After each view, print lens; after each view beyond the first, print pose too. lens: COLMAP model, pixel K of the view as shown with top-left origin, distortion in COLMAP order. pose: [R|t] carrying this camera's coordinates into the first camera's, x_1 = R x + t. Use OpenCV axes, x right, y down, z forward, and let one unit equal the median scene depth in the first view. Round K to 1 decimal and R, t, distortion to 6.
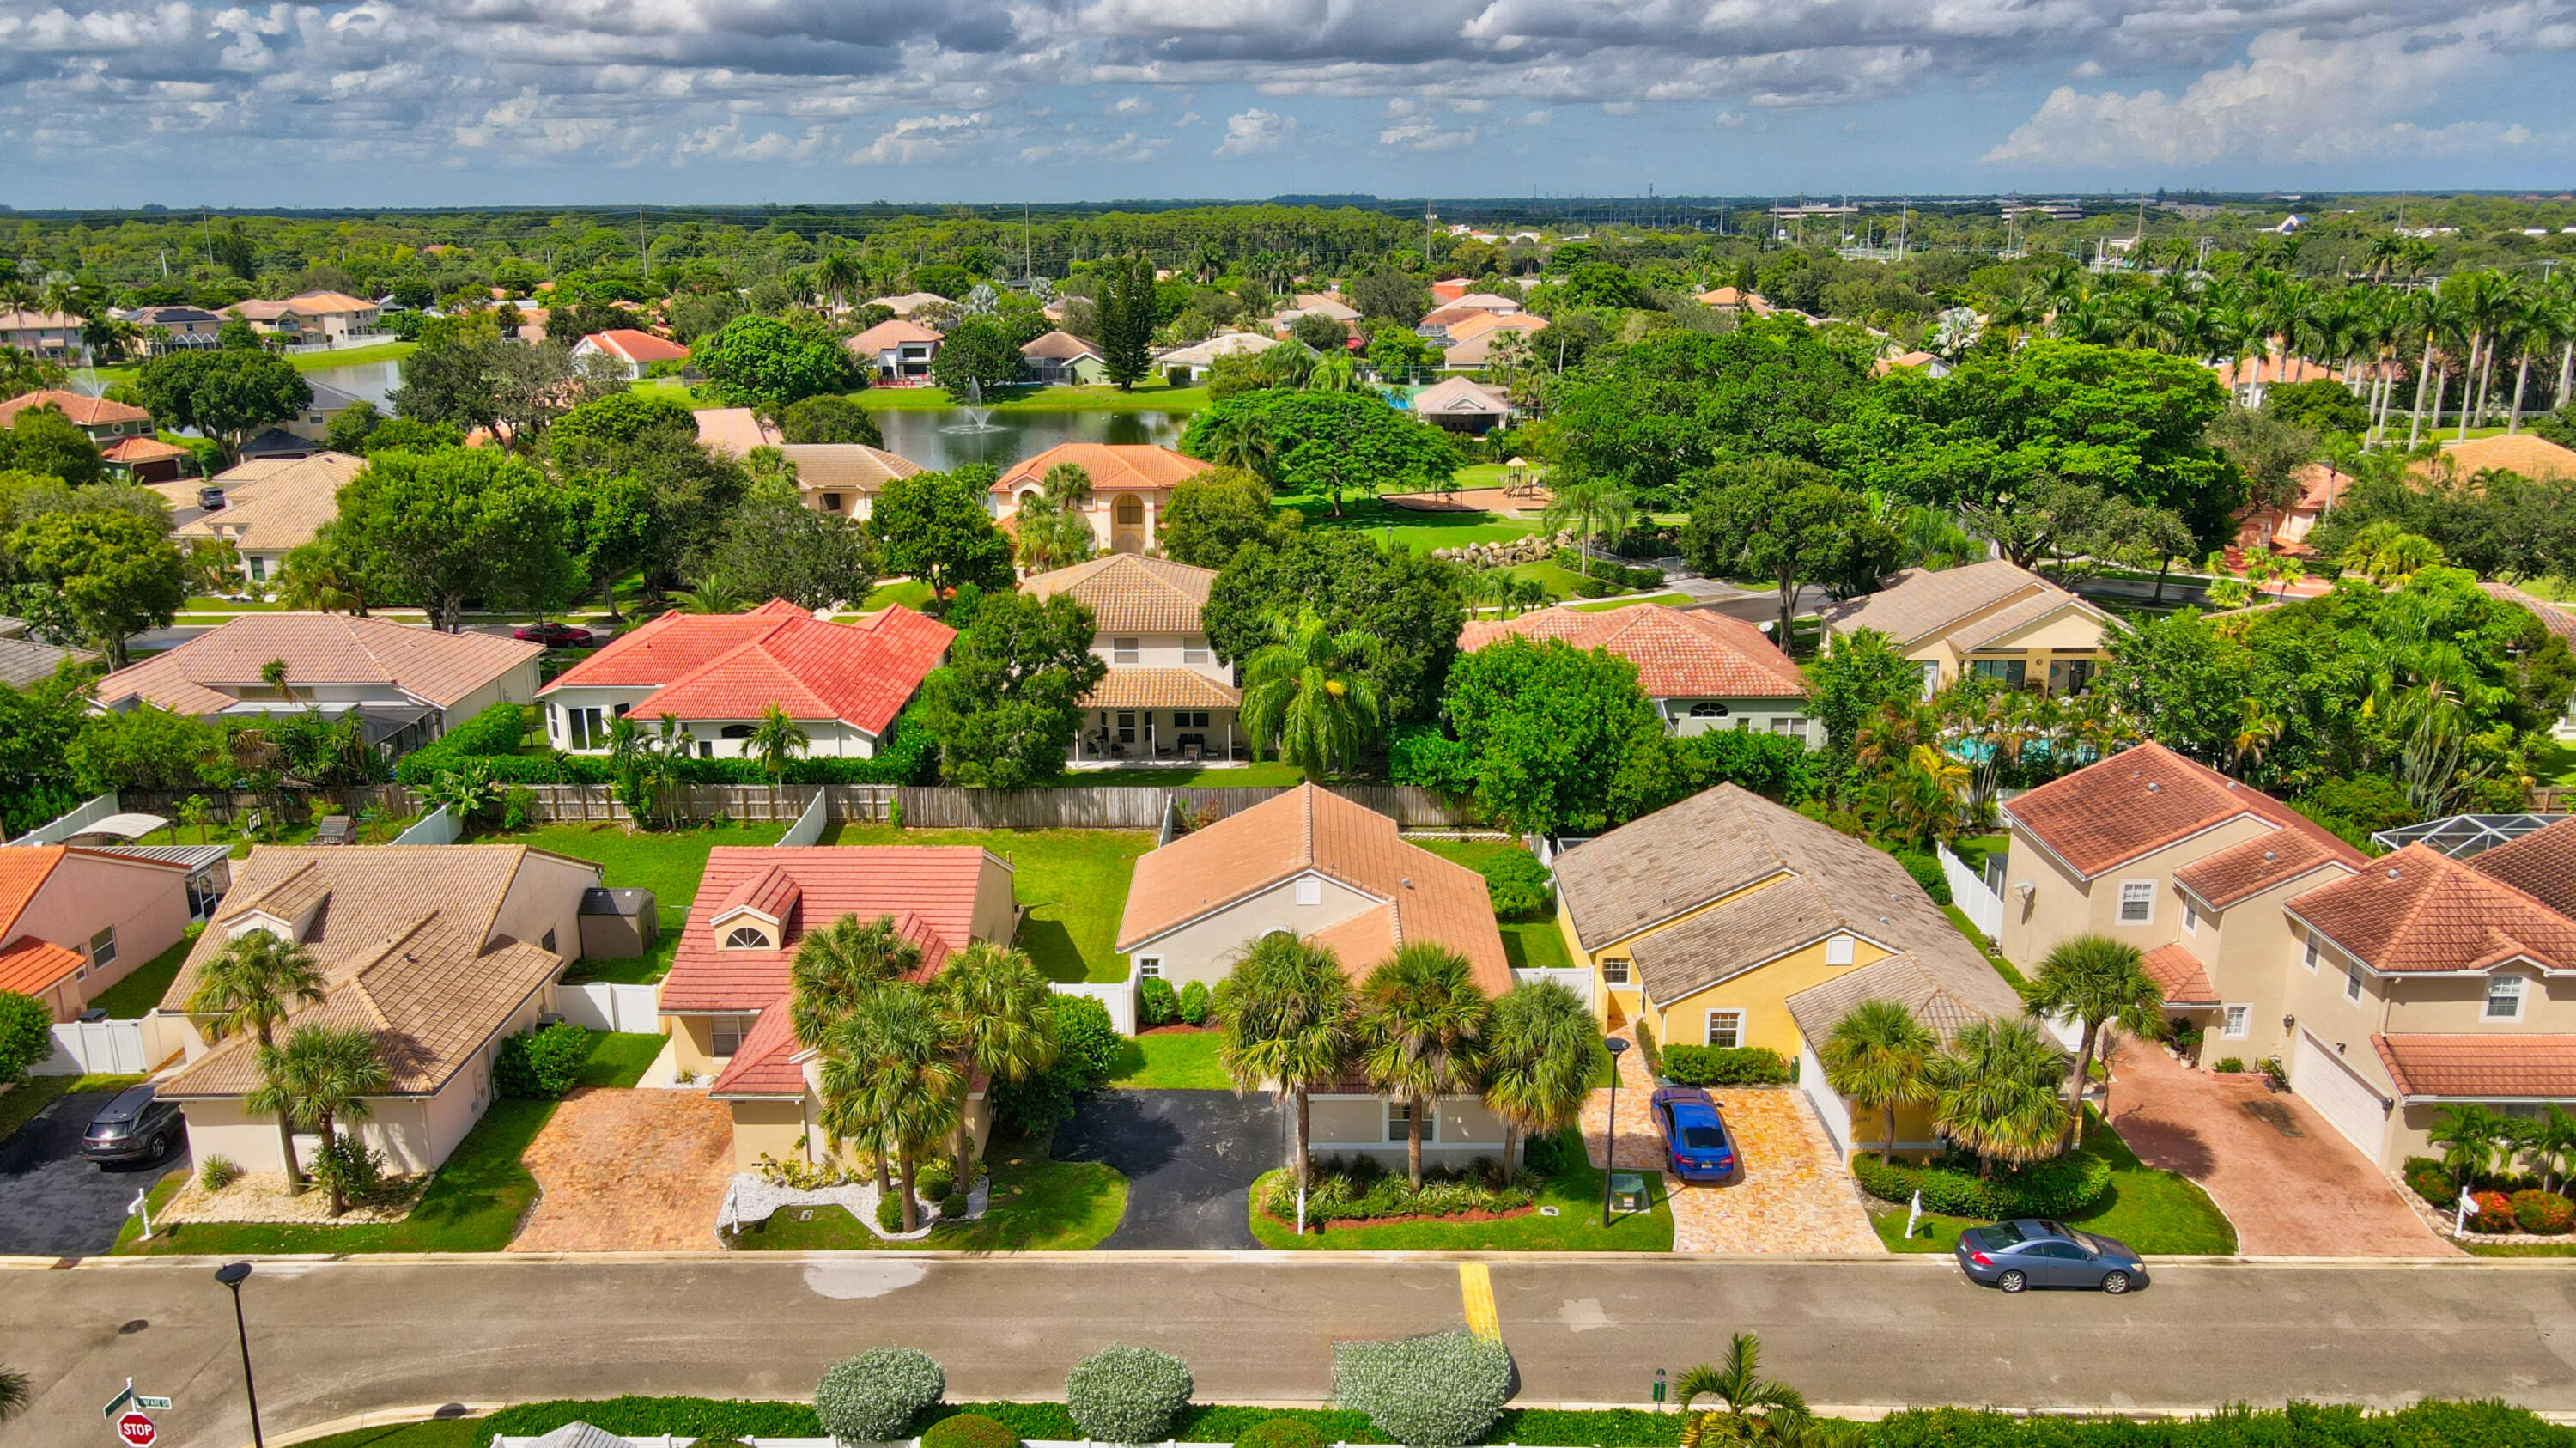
lens RADIAL K [[1899.5, 0, 1272.1], [0, 1899.5, 724.3], [0, 0, 1]] dist [-0.014326, 0.049952]
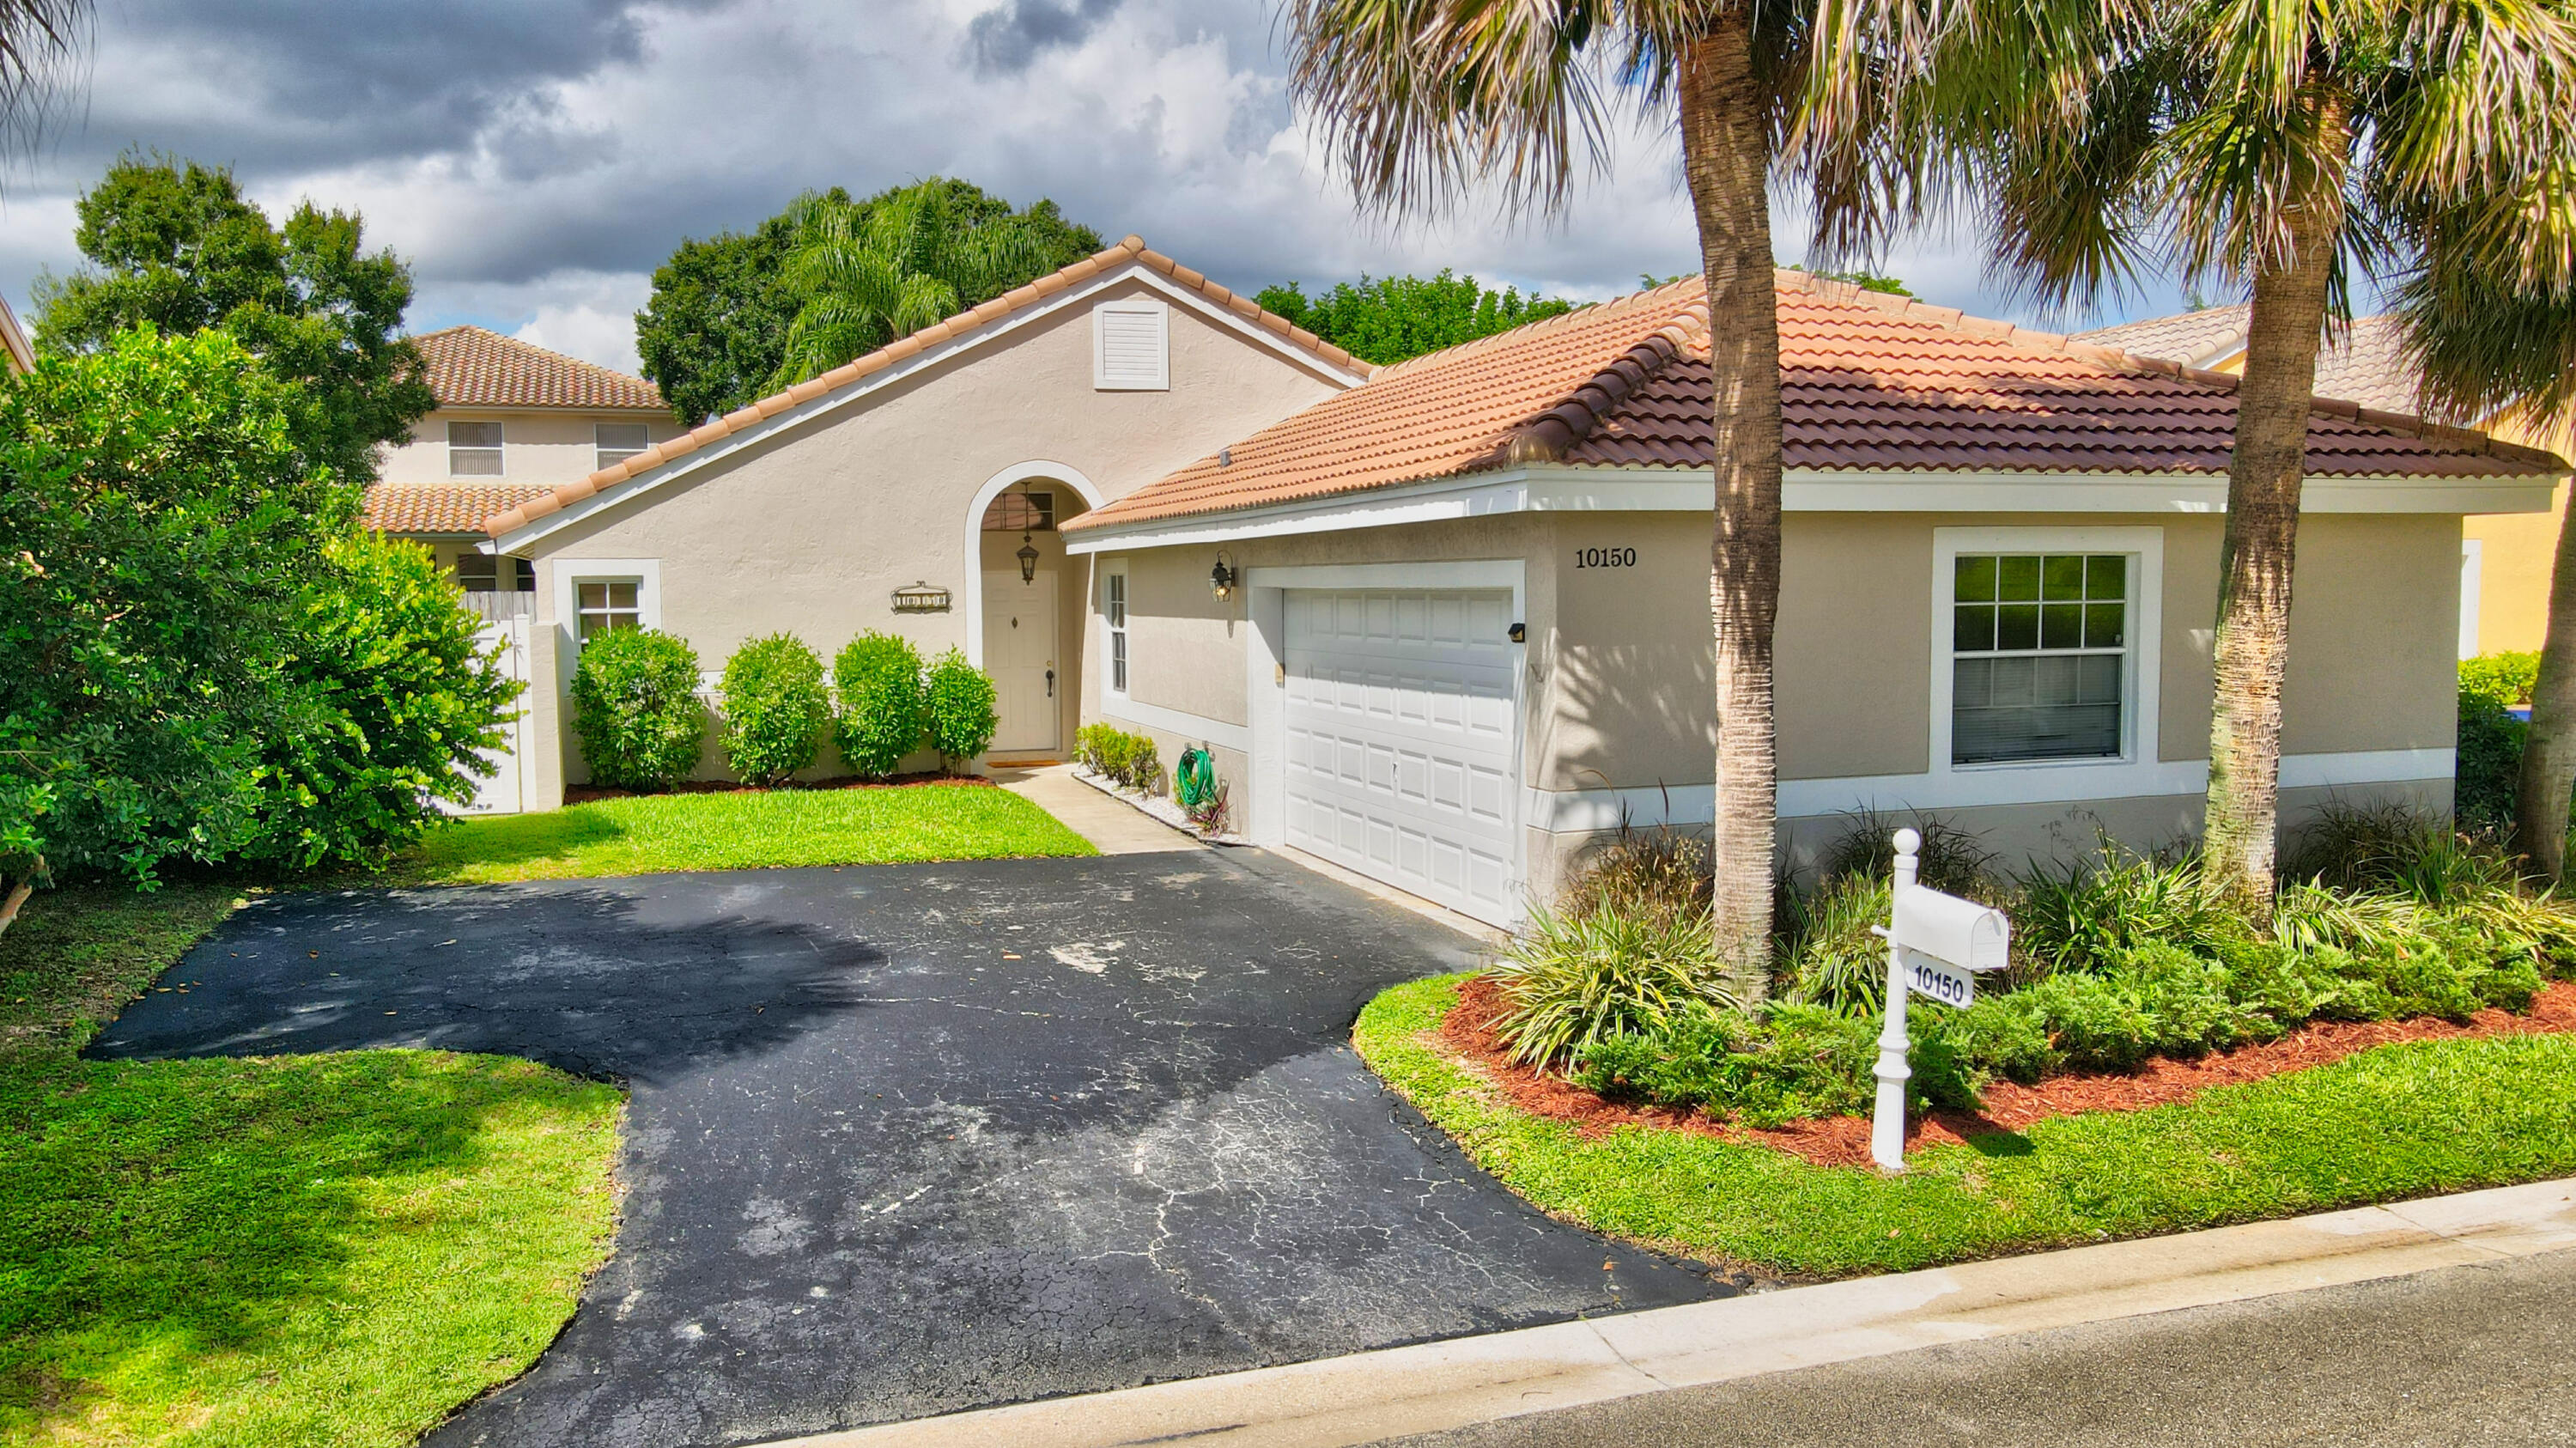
lens RADIAL K [[1899.5, 0, 1272.1], [0, 1899.5, 724.3], [0, 0, 1]] dist [-0.014326, 0.049952]
pose [[0.944965, -0.028945, 0.325890, -0.068040], [0.091550, 0.979681, -0.178449, 0.222221], [-0.314103, 0.198463, 0.928414, 0.754798]]
